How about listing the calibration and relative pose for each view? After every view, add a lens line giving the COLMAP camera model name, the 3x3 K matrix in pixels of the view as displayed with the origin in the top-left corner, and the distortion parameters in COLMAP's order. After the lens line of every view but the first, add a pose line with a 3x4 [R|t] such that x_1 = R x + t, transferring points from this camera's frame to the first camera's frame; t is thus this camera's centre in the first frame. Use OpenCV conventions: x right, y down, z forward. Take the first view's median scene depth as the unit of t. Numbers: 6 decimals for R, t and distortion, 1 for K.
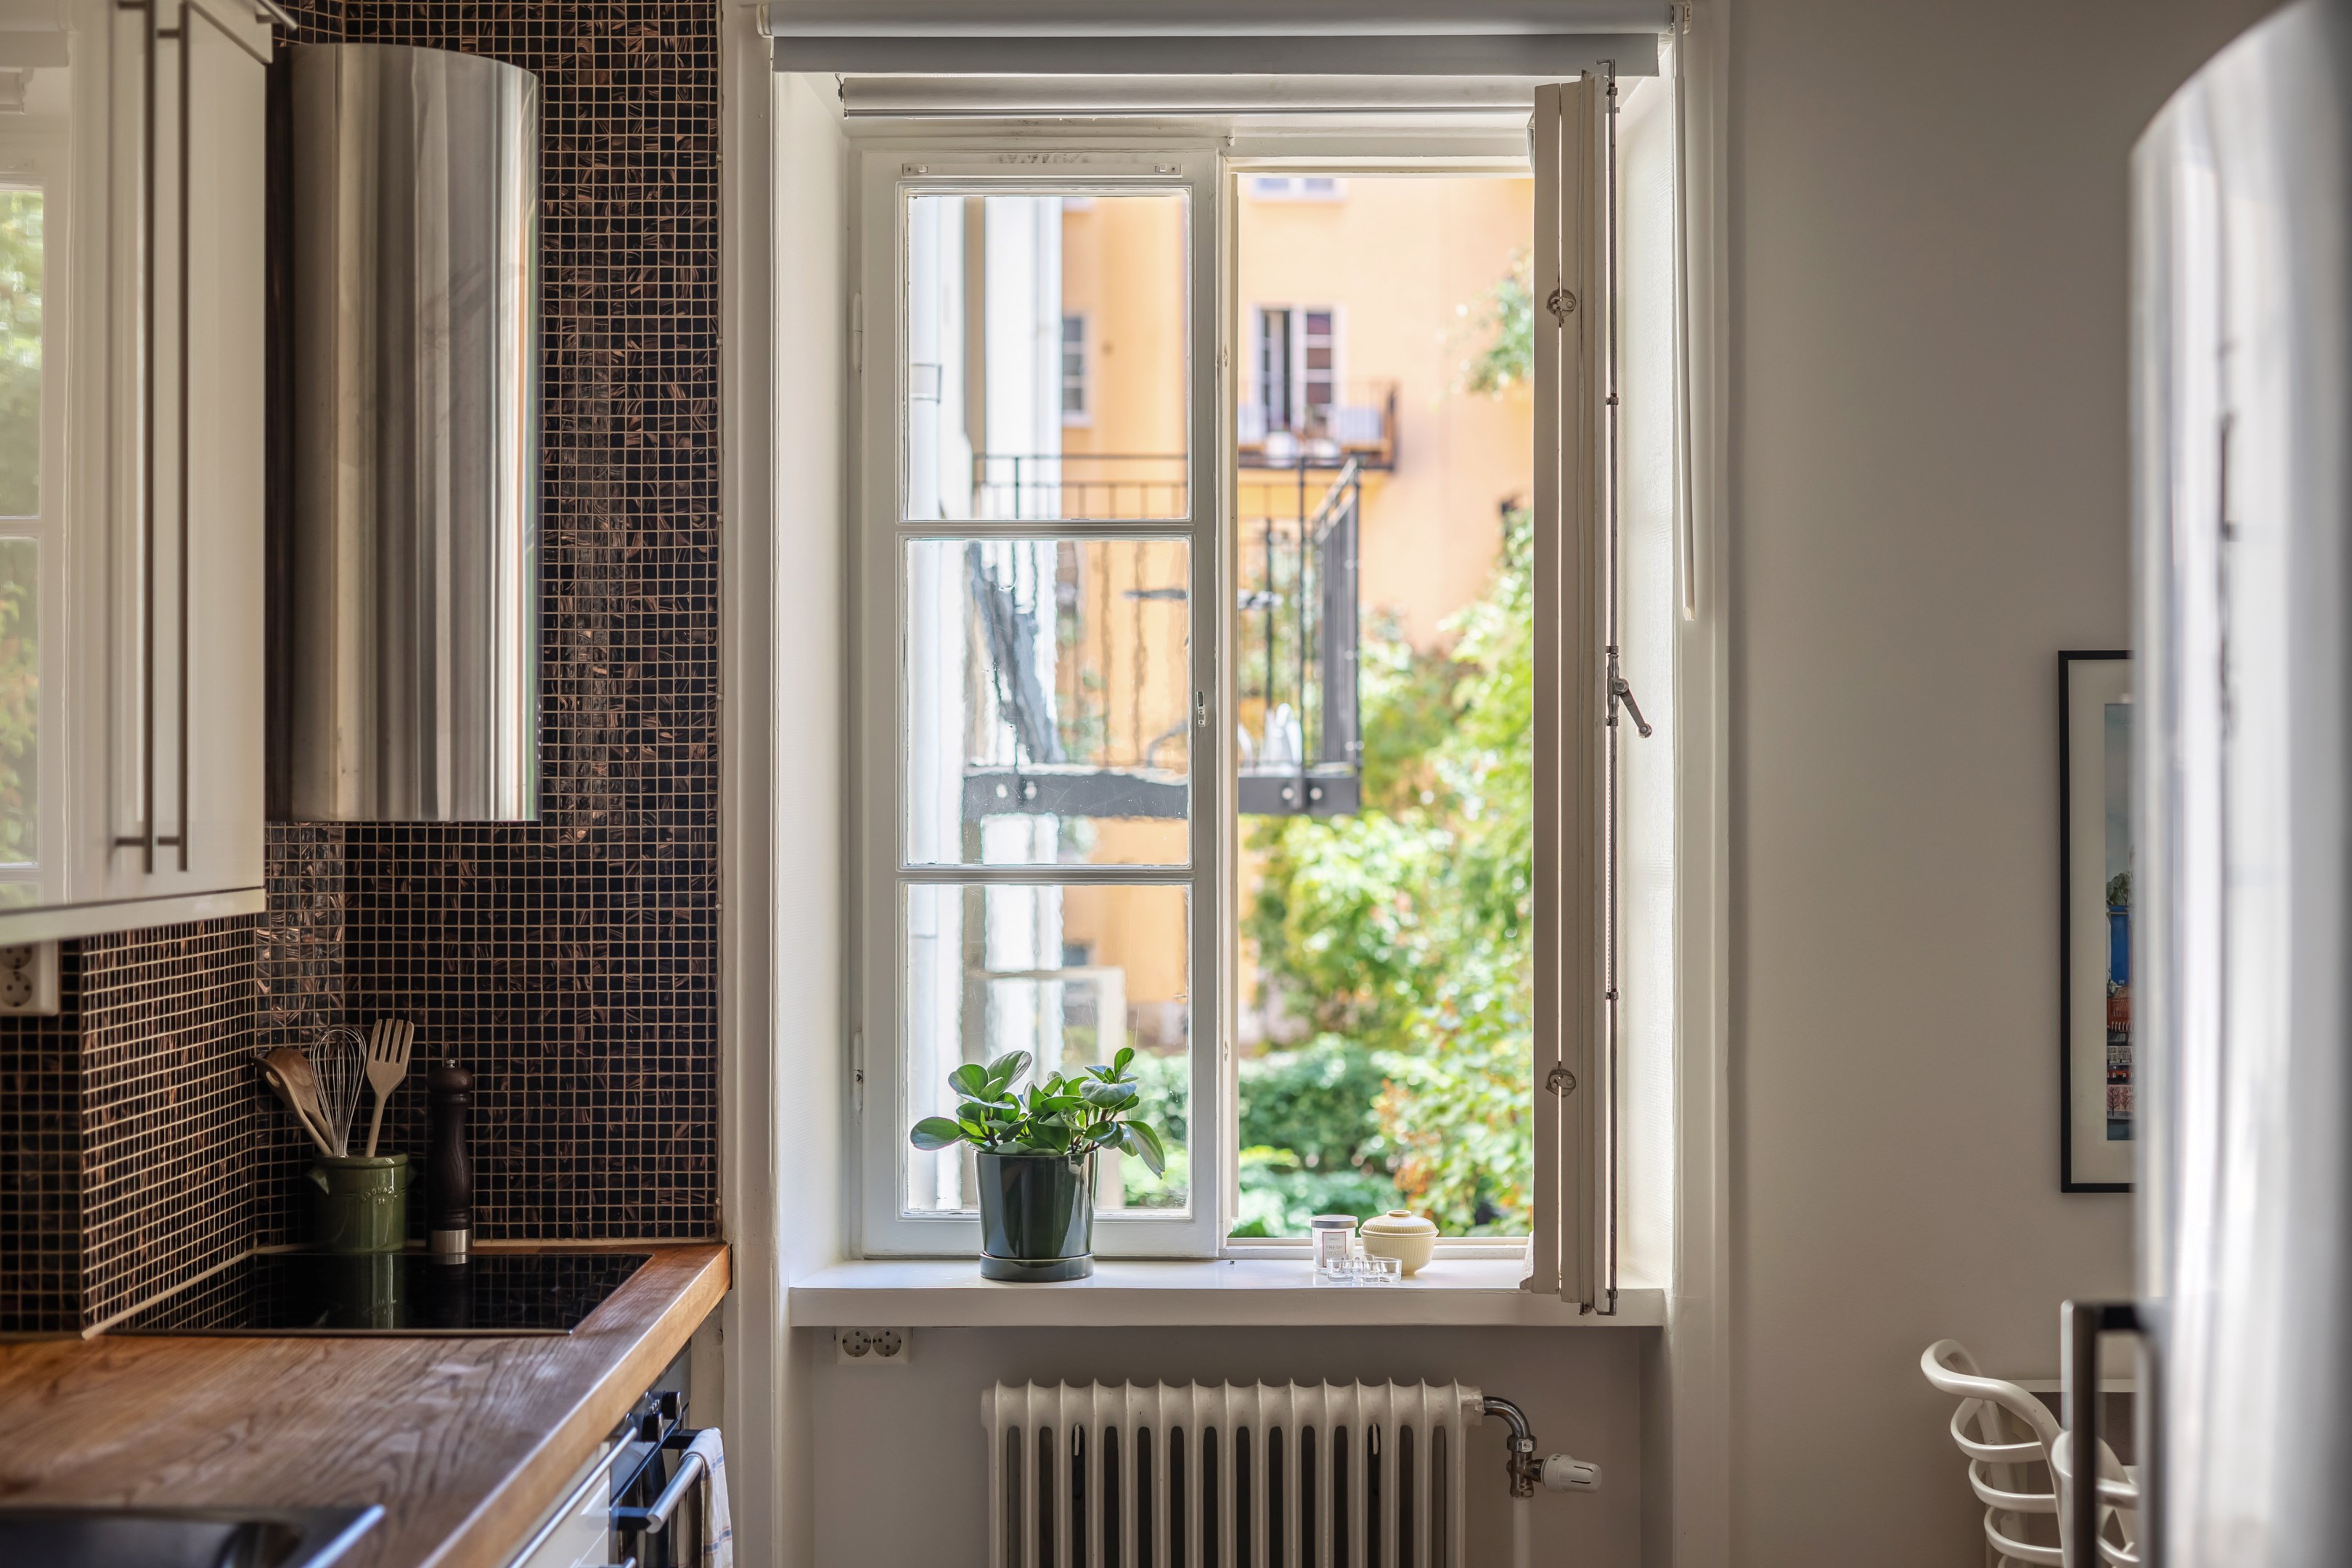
lens RADIAL K [[3328.1, 0, 1212.1], [0, 3328.1, 790.0], [0, 0, 1]] dist [0.015875, 0.000000]
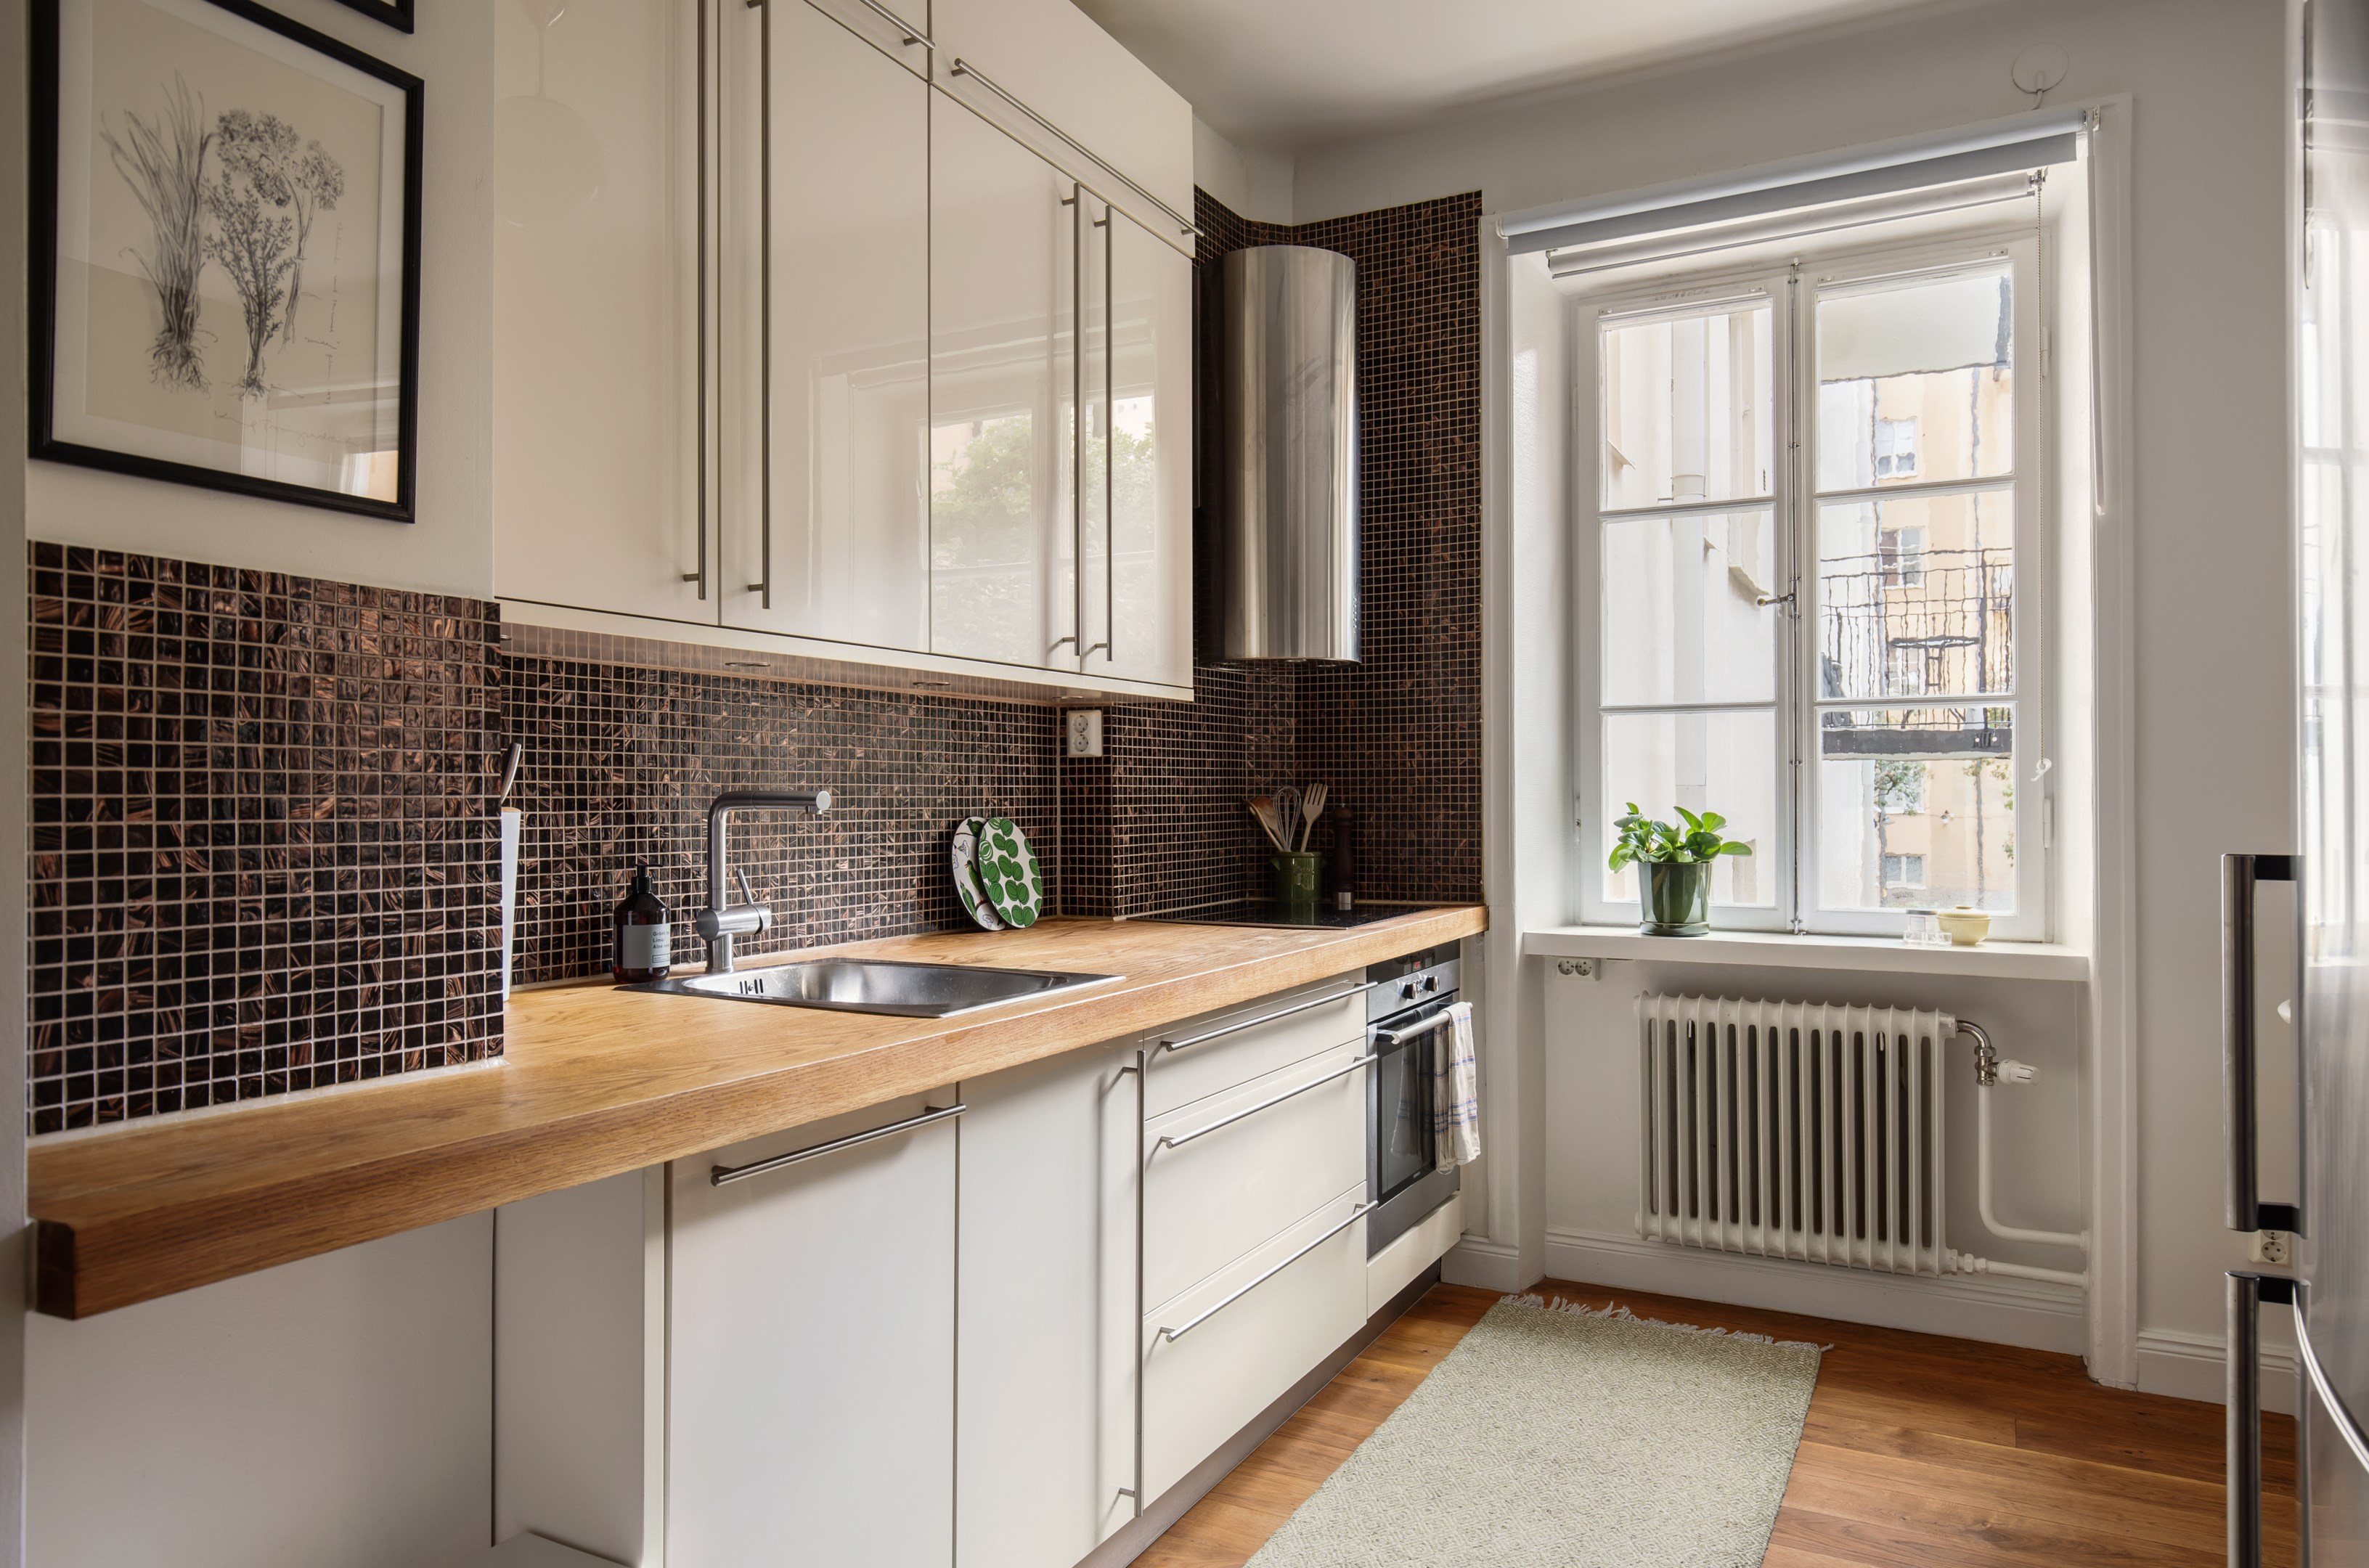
lens RADIAL K [[1522.5, 0, 1192.2], [0, 1522.5, 784.7], [0, 0, 1]] dist [0.004046, -0.000451]
pose [[0.878775, -0.005124, -0.477208, 0.110046], [0.002826, 0.999981, -0.005533, 0.074296], [0.477227, 0.003514, 0.878773, 0.192966]]
